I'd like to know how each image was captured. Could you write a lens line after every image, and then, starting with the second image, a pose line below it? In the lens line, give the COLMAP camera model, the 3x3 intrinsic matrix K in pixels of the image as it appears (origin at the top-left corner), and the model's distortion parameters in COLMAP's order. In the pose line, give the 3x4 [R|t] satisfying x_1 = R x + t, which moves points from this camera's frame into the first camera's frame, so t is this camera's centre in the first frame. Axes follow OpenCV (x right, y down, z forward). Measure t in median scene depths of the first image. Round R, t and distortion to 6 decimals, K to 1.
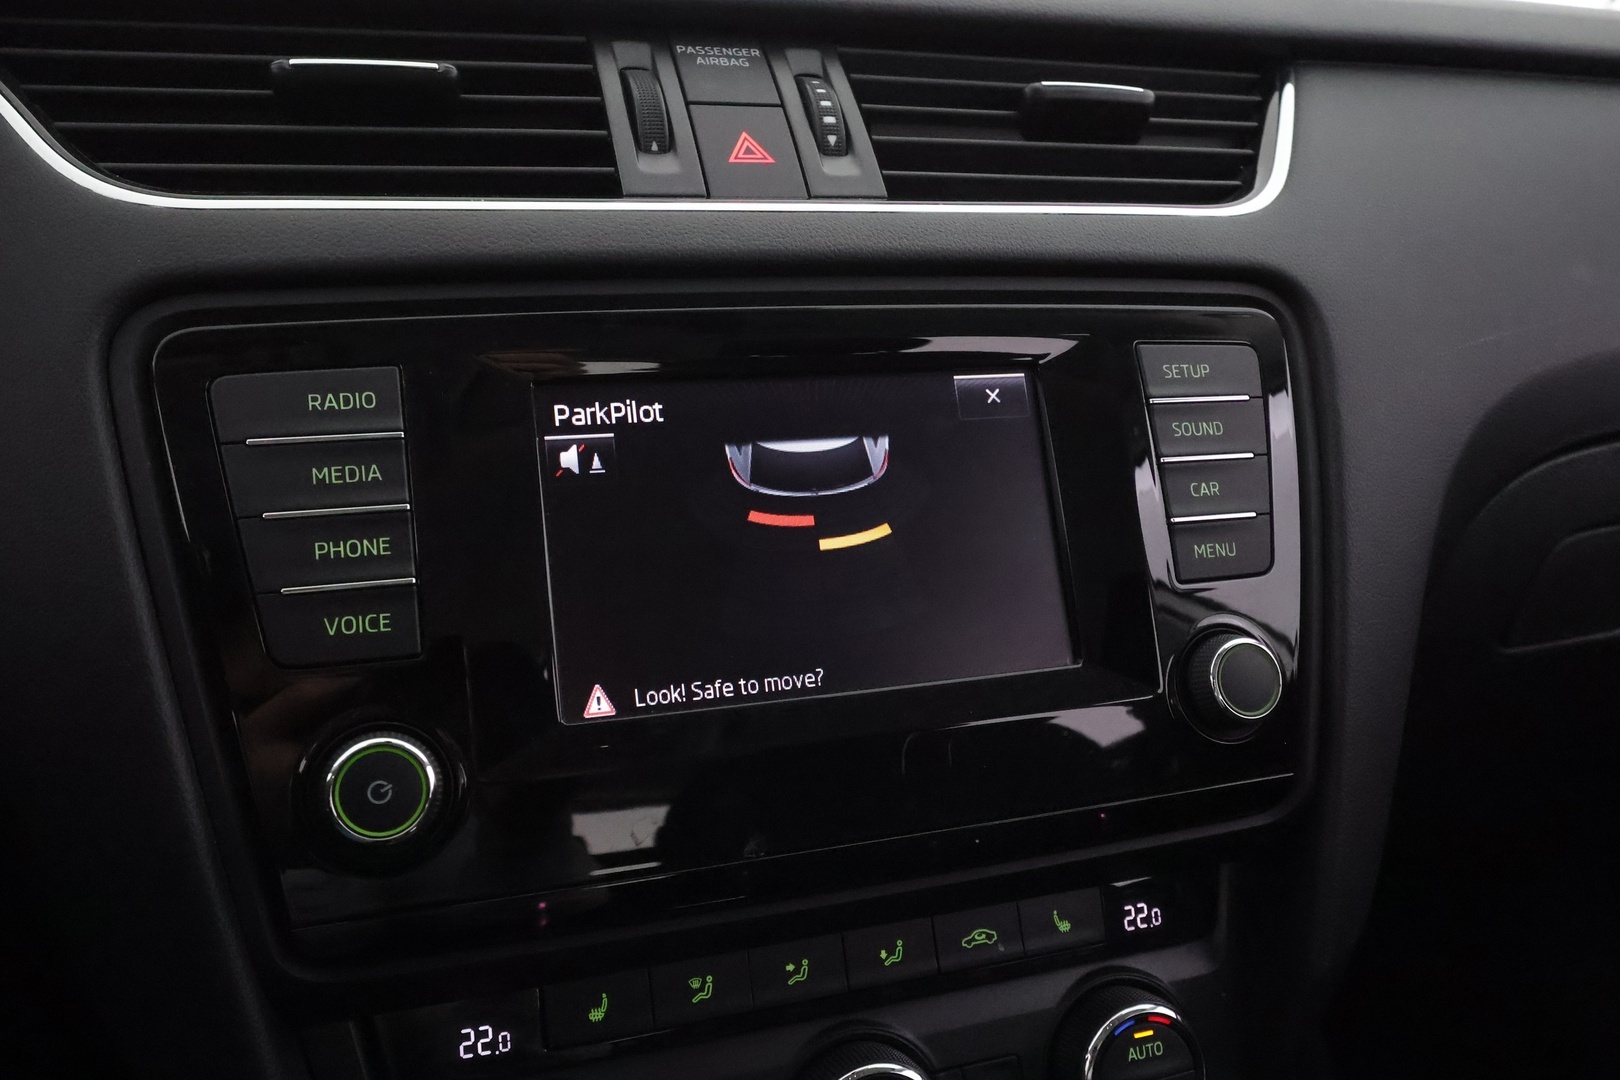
lens RADIAL K [[1269.8, 0, 814.0], [0, 1269.8, 544.6], [0, 0, 1]] dist [0.006036, -0.003127]
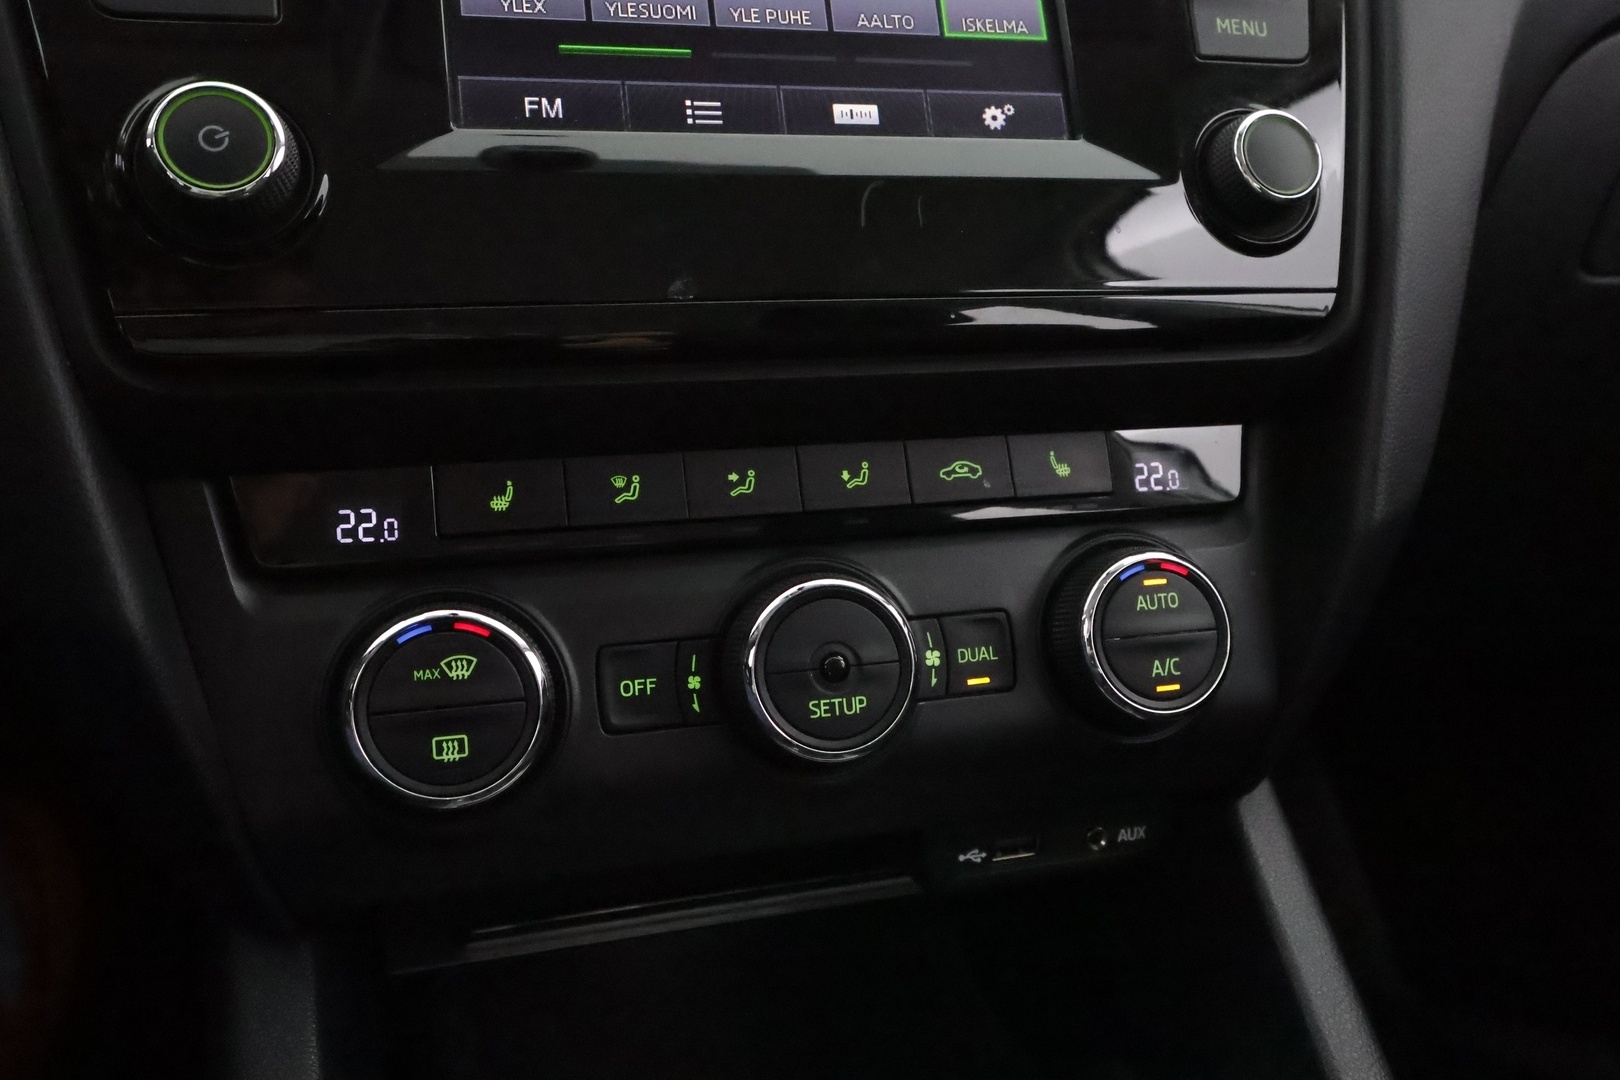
lens RADIAL K [[1269.8, 0, 818.4], [0, 1269.8, 548.4], [0, 0, 1]] dist [0.006036, -0.003127]
pose [[0.999231, 0.000526, -0.039218, 0.067898], [-0.000808, 0.999974, -0.007177, 0.367034], [0.039213, 0.007203, 0.999205, 0.144921]]
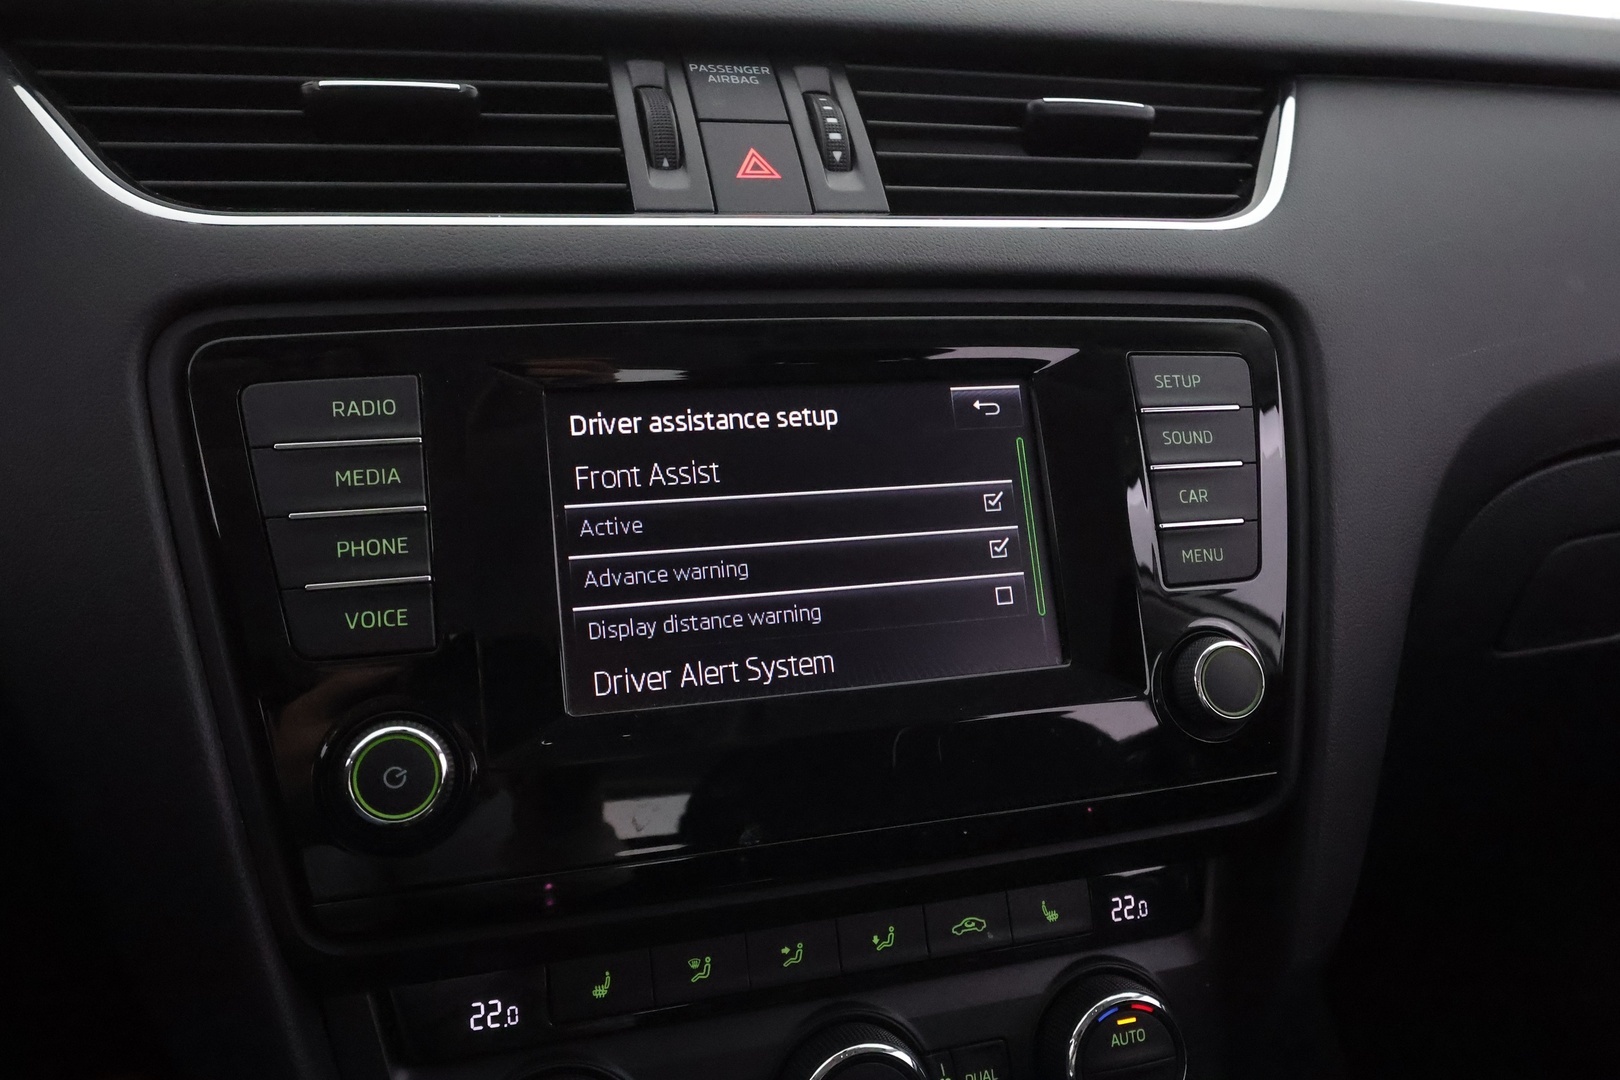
lens RADIAL K [[1269.8, 0, 815.2], [0, 1269.8, 541.3], [0, 0, 1]] dist [0.006036, -0.003127]
pose [[0.999633, 0.010047, -0.025174, 0.027138], [-0.009932, 0.999940, 0.004672, -0.008820], [0.025220, -0.004421, 0.999672, -0.041956]]
